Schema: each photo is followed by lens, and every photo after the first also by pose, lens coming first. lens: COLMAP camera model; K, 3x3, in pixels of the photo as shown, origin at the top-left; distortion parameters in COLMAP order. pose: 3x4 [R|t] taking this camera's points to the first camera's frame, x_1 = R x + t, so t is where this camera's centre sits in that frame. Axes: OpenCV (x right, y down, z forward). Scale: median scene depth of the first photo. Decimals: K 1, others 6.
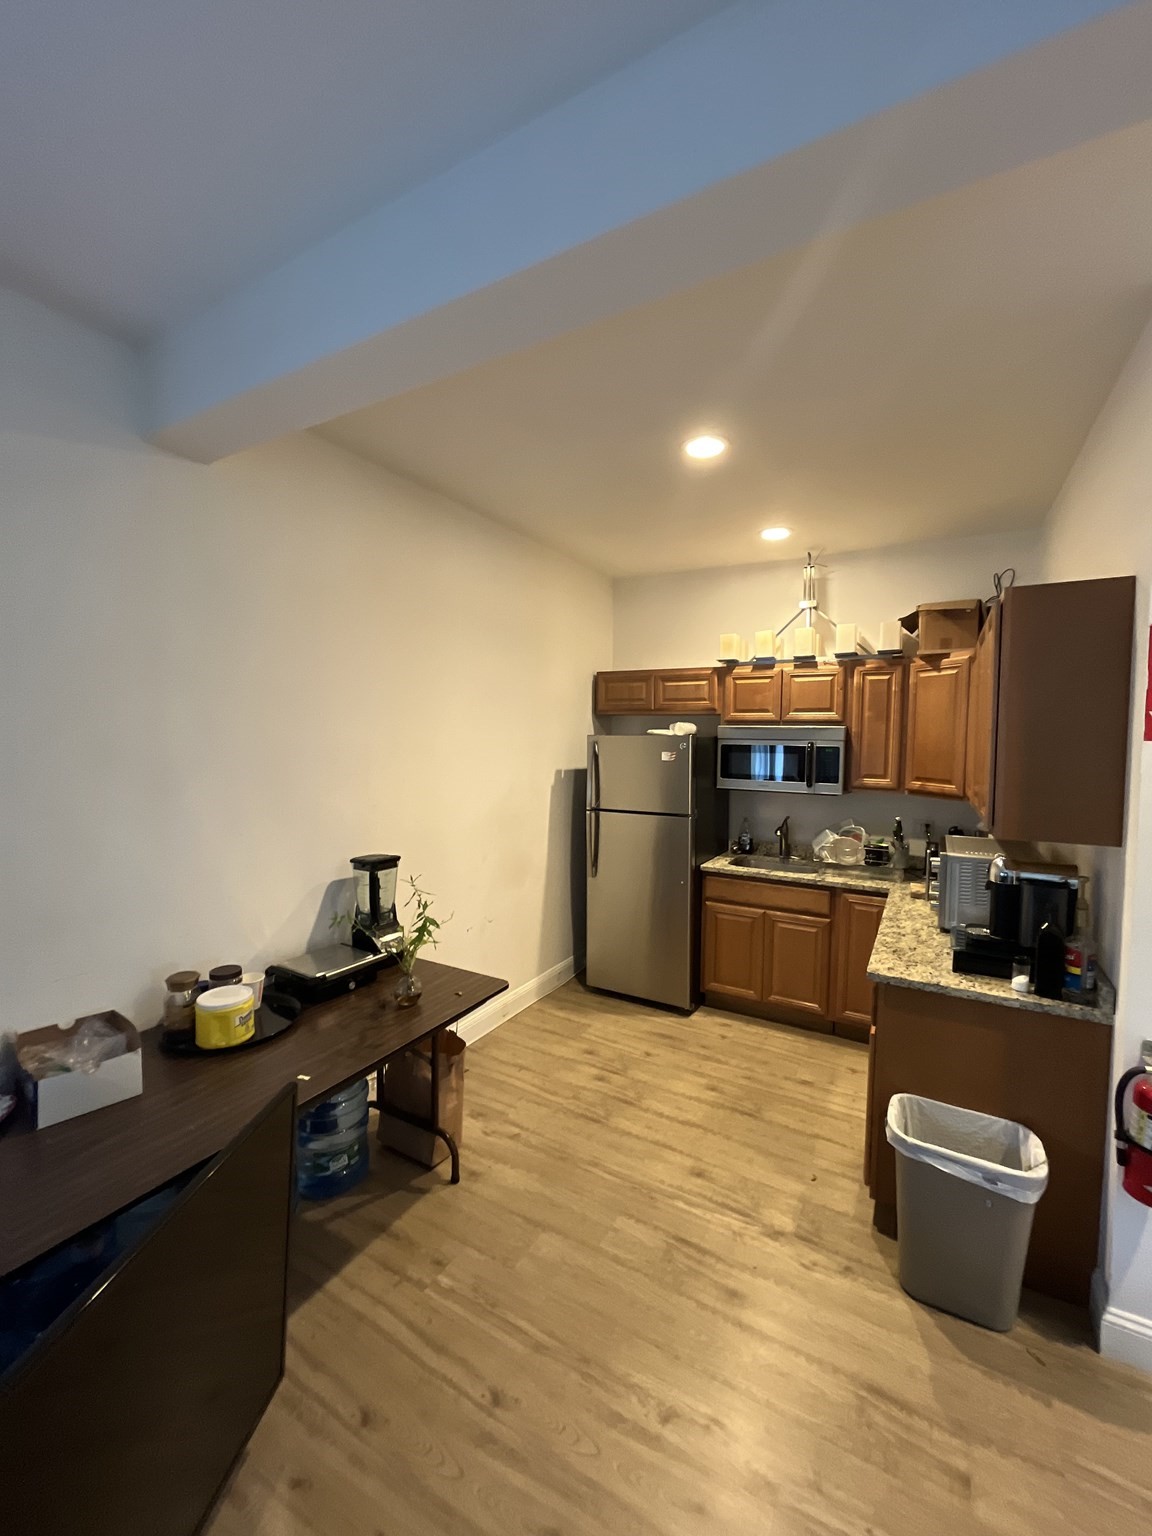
lens RADIAL K [[619.4, 0, 578.7], [0, 619.4, 769.9], [0, 0, 1]] dist [0.001678, -0.000634]
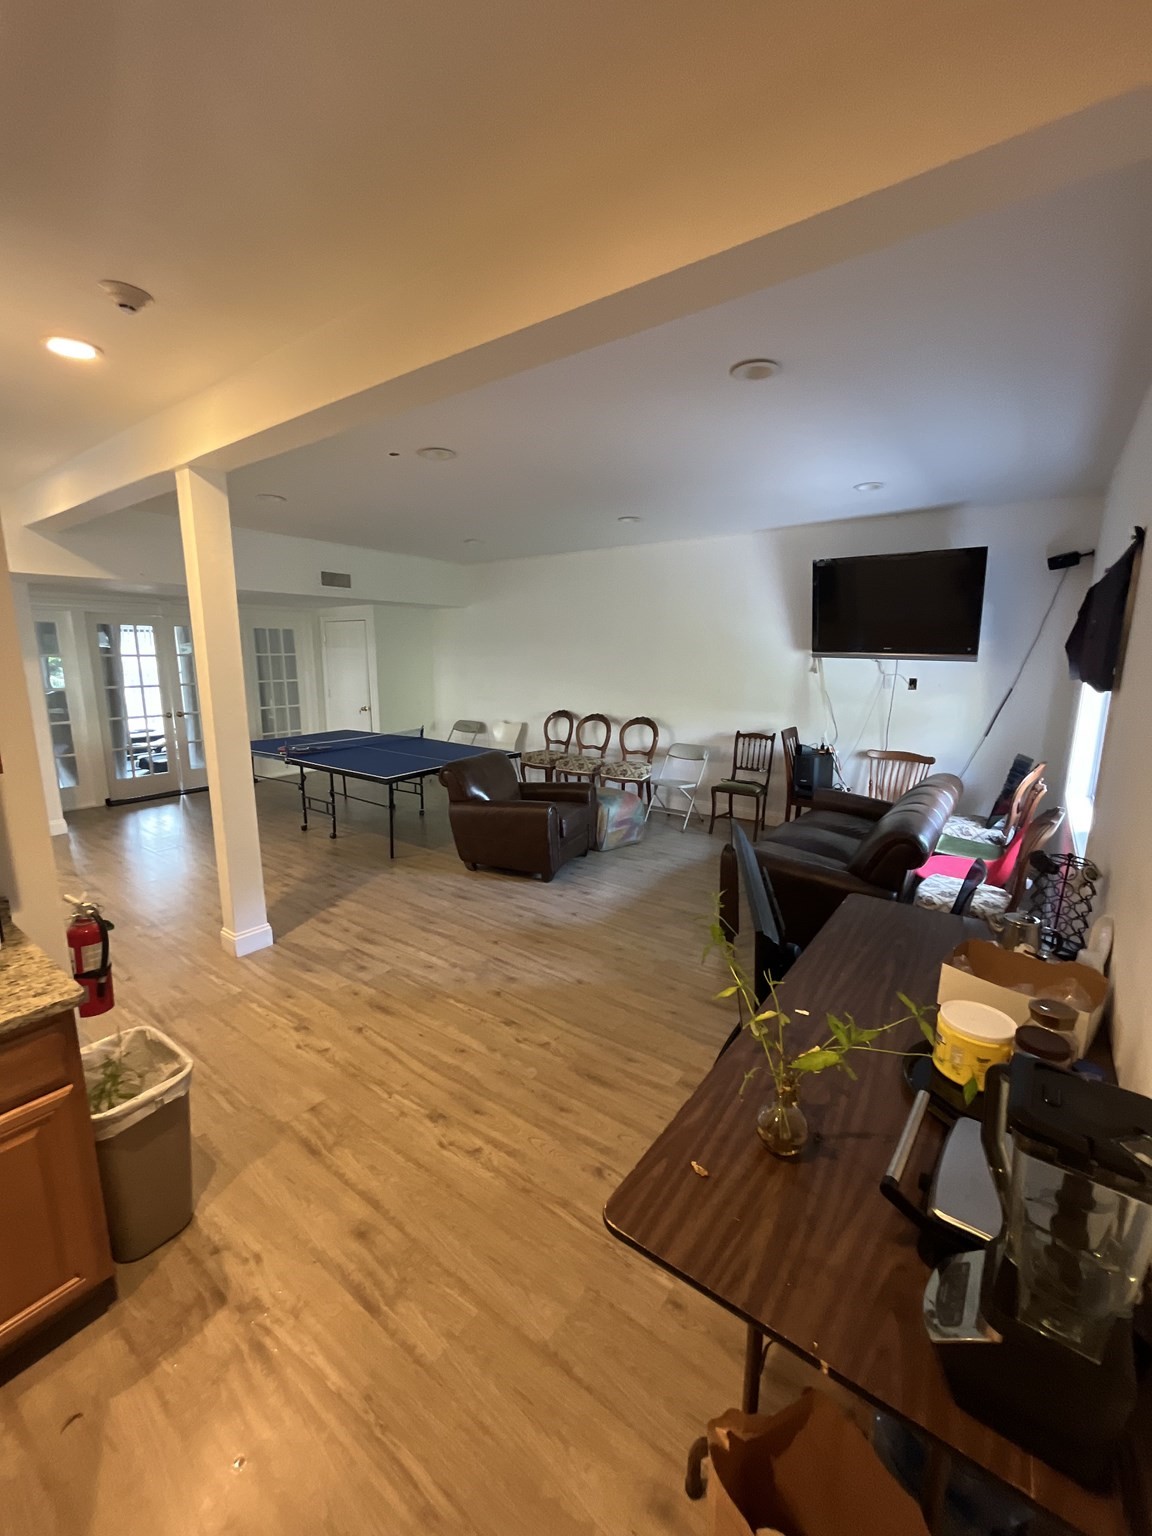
lens RADIAL K [[619.4, 0, 578.7], [0, 619.4, 769.9], [0, 0, 1]] dist [0.001678, -0.000634]
pose [[-0.993531, -0.033585, 0.108477, -0.157350], [-0.006770, 0.971083, 0.238645, -0.089516], [-0.113355, 0.236367, -0.965029, 1.598293]]
